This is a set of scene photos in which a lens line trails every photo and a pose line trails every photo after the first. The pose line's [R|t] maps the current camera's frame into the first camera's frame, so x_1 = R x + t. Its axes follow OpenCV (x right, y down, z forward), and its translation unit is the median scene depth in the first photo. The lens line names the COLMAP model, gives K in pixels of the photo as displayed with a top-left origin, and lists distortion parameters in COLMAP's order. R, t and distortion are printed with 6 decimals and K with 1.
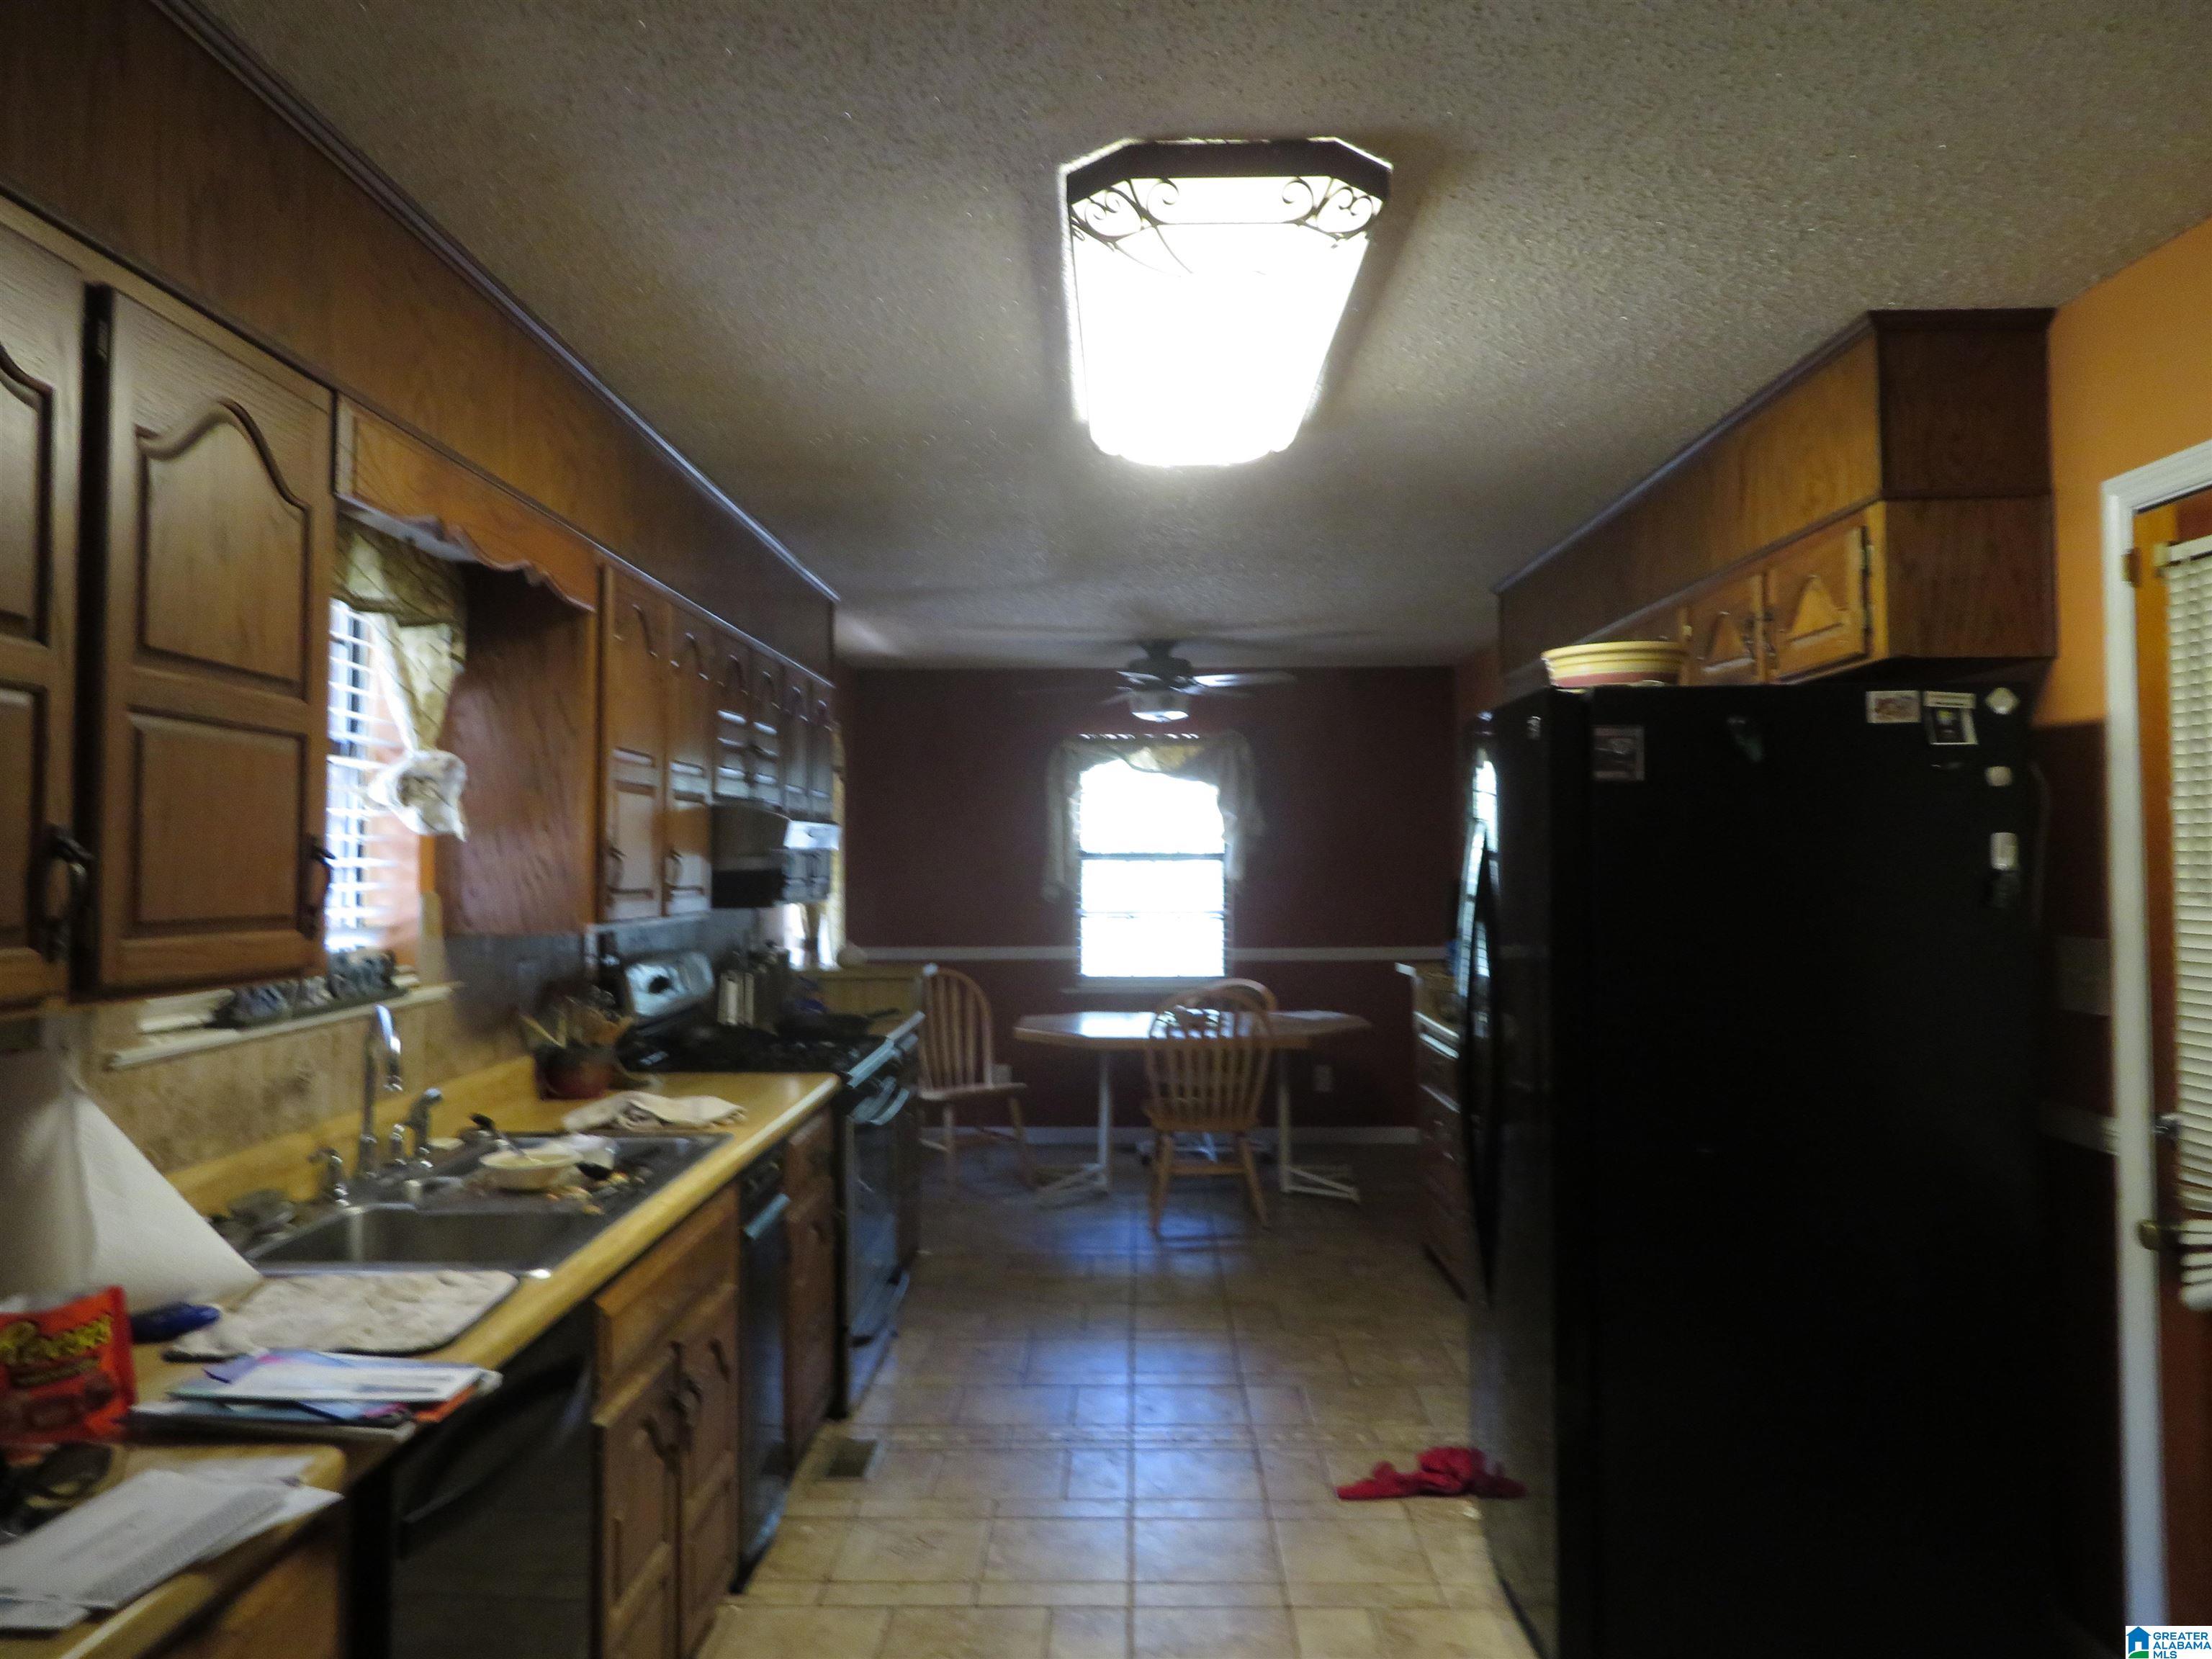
lens RADIAL K [[1613.9, 0, 1106.8], [0, 1613.9, 832.0], [0, 0, 1]] dist [0.007882, -0.004544]
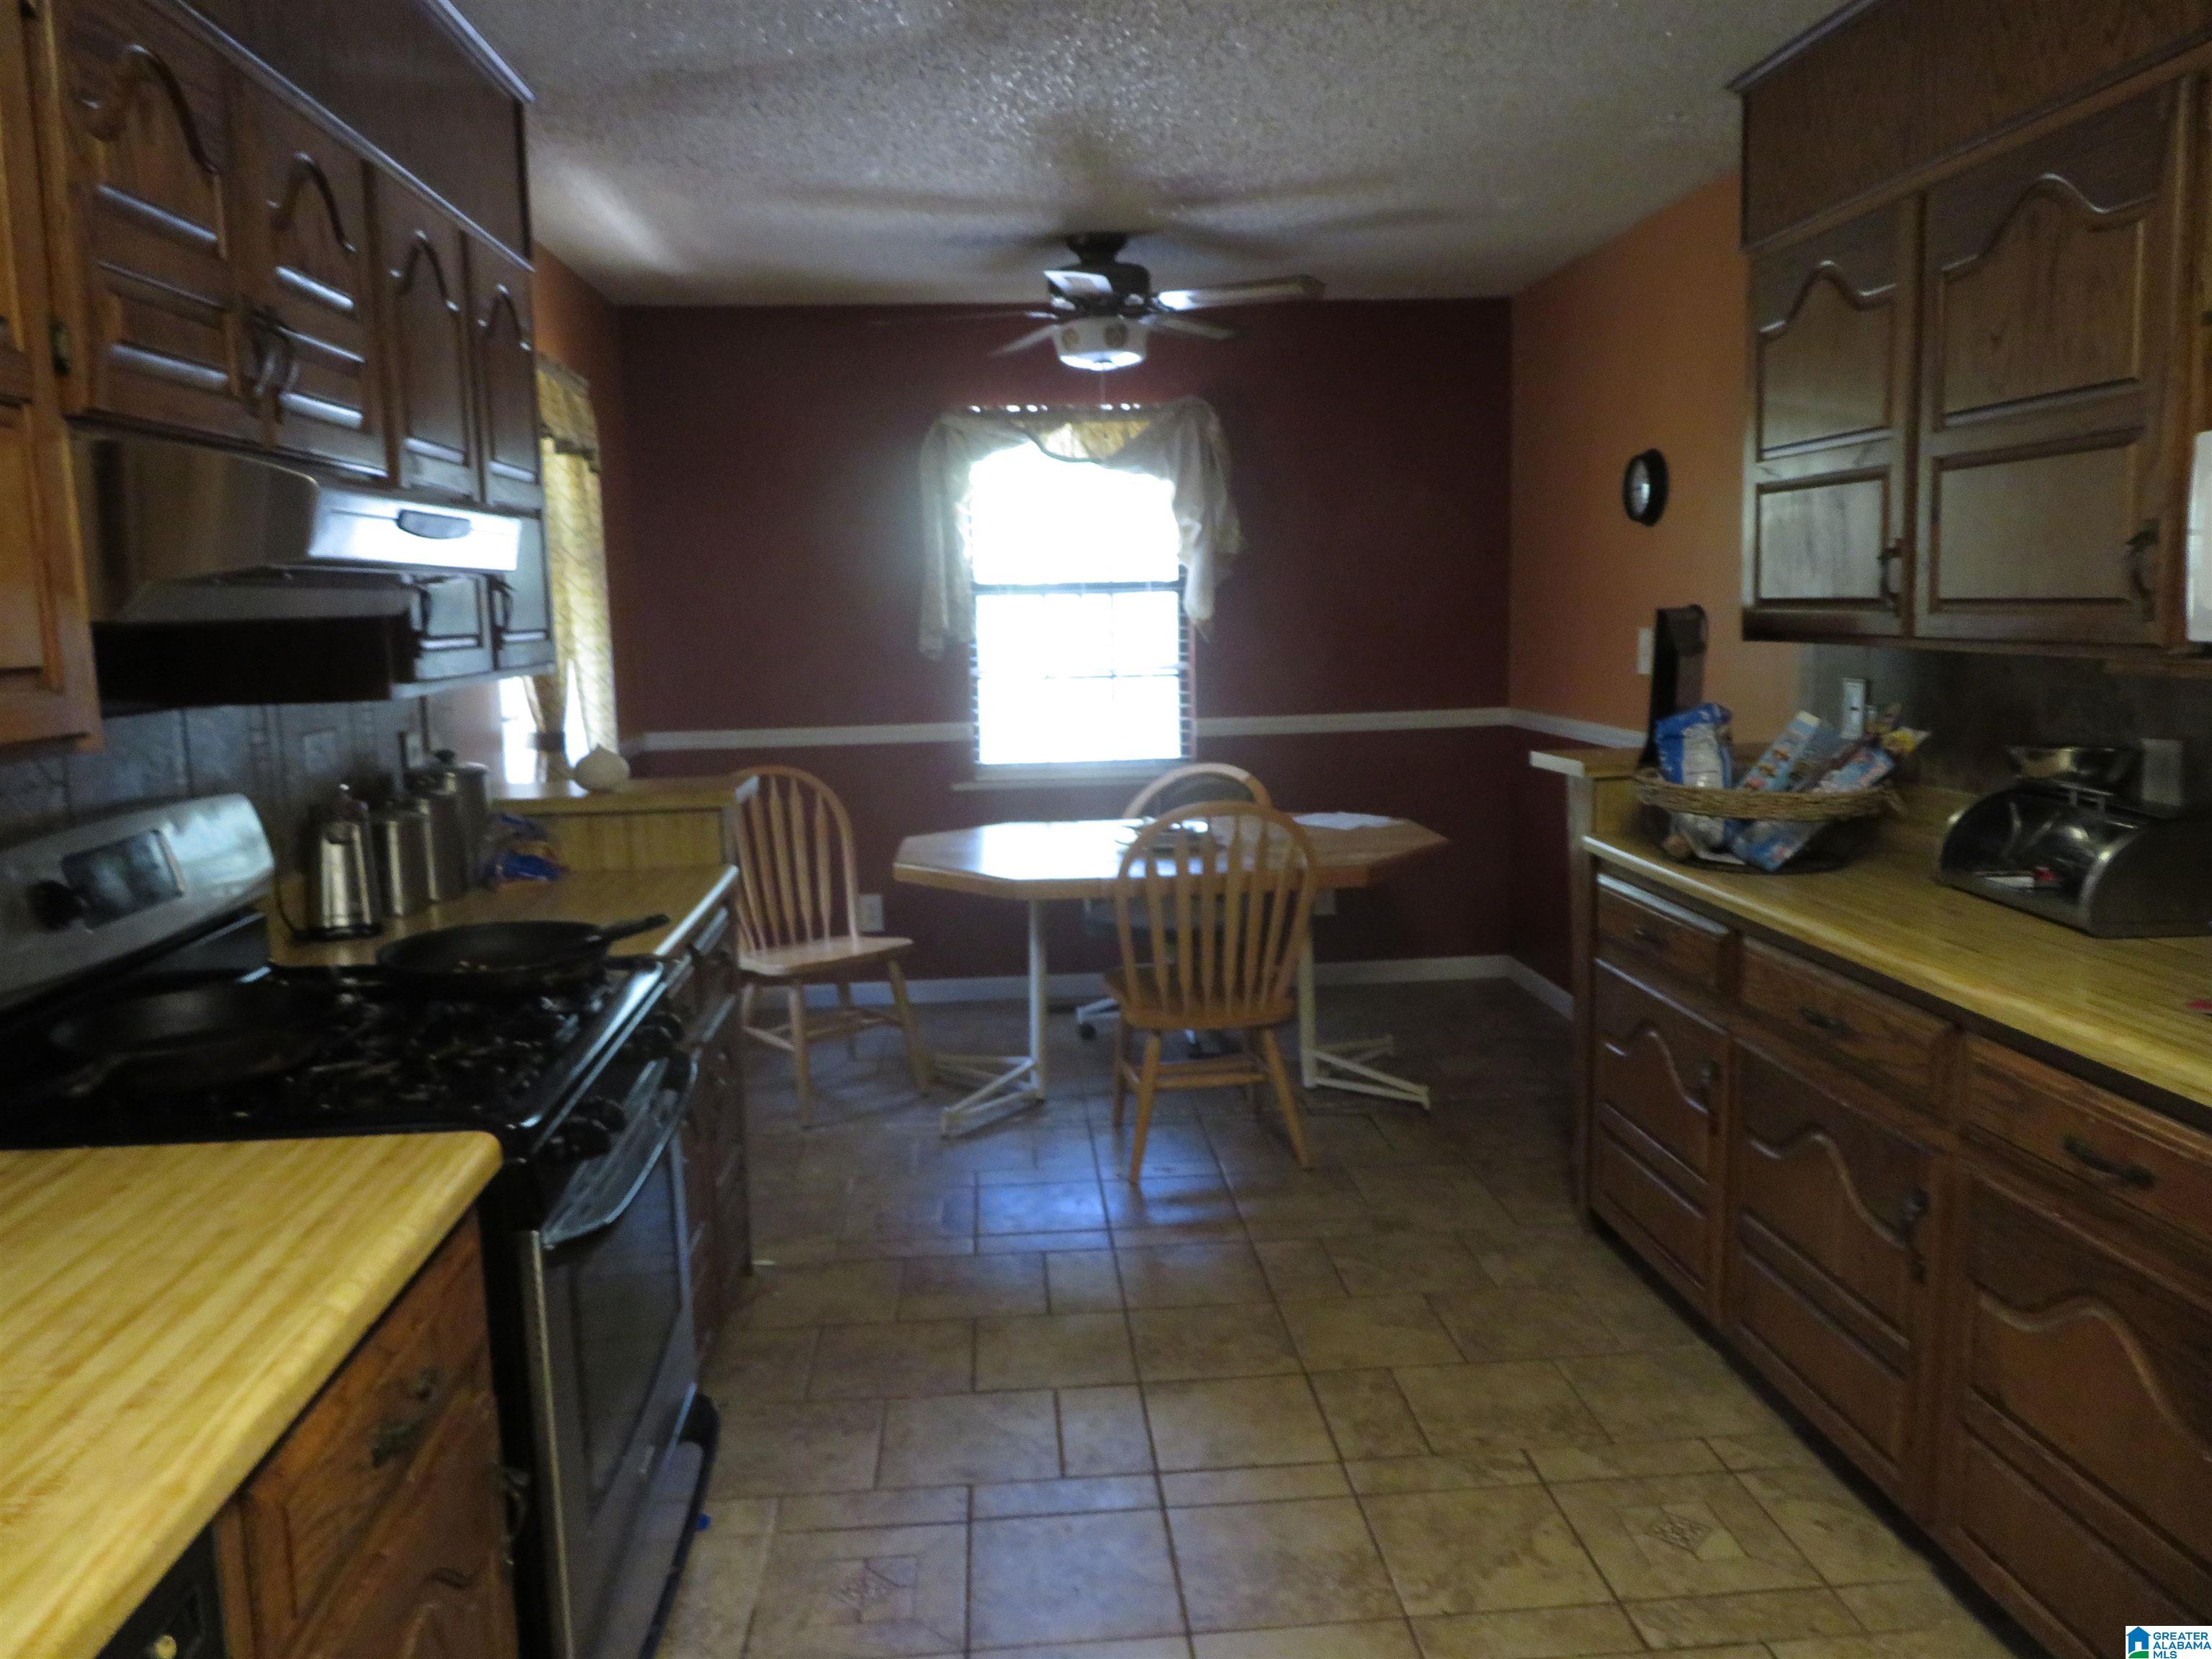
lens RADIAL K [[1613.9, 0, 1098.6], [0, 1613.9, 827.5], [0, 0, 1]] dist [0.007882, -0.004544]
pose [[0.995594, -0.033884, 0.087427, -0.029534], [0.019863, 0.987476, 0.156515, 0.009504], [-0.091636, -0.154089, 0.983799, 0.346329]]
